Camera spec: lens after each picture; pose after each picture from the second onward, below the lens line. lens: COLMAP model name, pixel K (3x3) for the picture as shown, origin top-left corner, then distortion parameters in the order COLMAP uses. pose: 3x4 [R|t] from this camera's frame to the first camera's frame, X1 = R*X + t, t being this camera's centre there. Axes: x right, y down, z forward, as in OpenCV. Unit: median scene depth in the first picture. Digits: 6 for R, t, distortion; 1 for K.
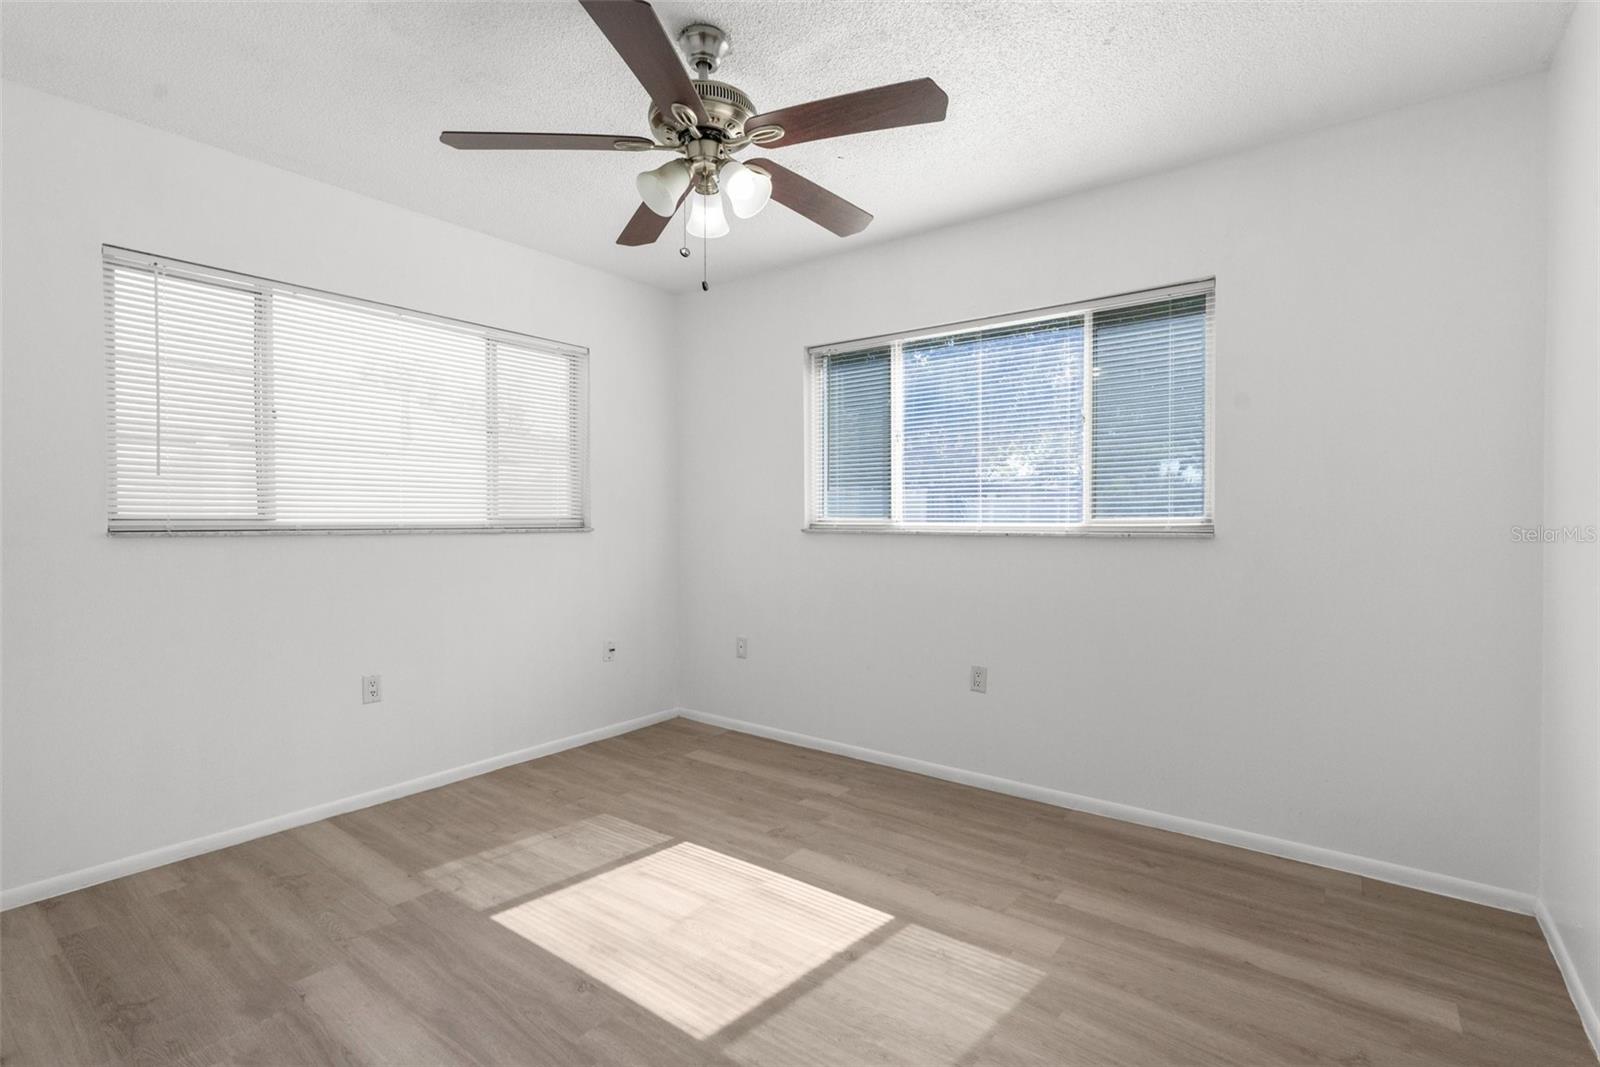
lens RADIAL K [[744.5, 0, 801.5], [0, 744.5, 536.7], [0, 0, 1]] dist [-0.011583, 0.007228]
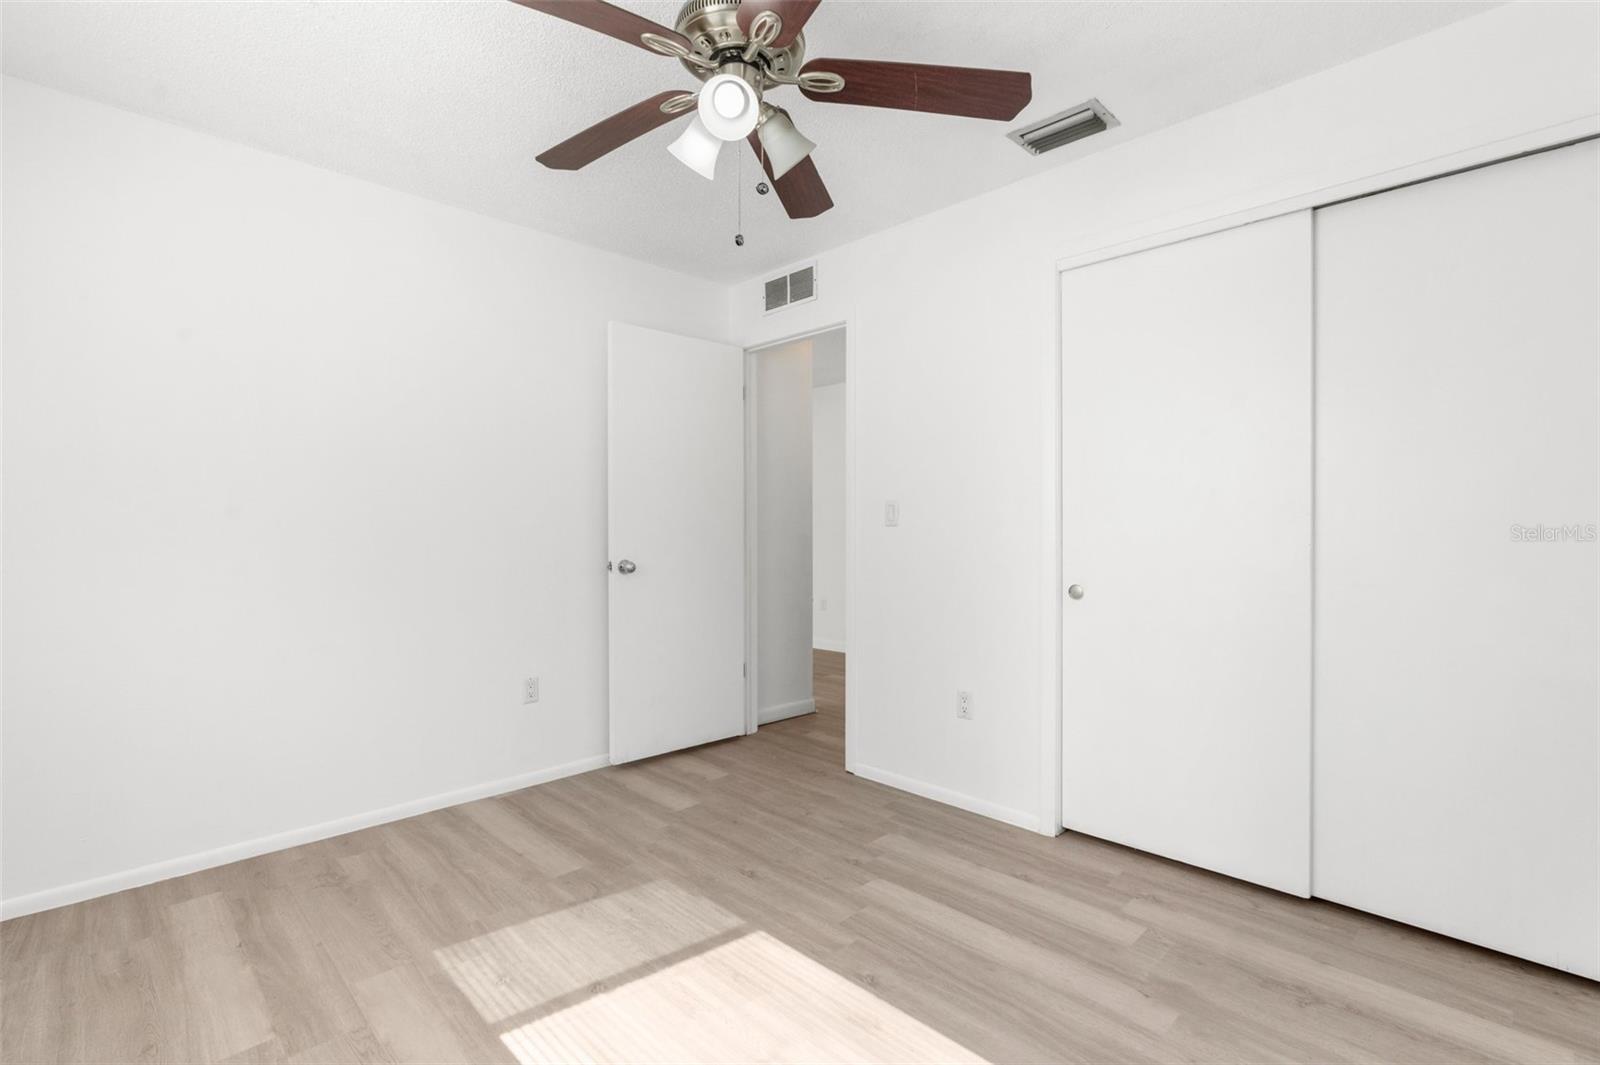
lens RADIAL K [[744.5, 0, 801.5], [0, 744.5, 535.7], [0, 0, 1]] dist [-0.011583, 0.007228]
pose [[-0.990559, -0.002381, 0.137063, -0.336849], [0.002398, 0.999395, 0.034695, -0.038568], [-0.137063, 0.034696, -0.989955, 1.984846]]
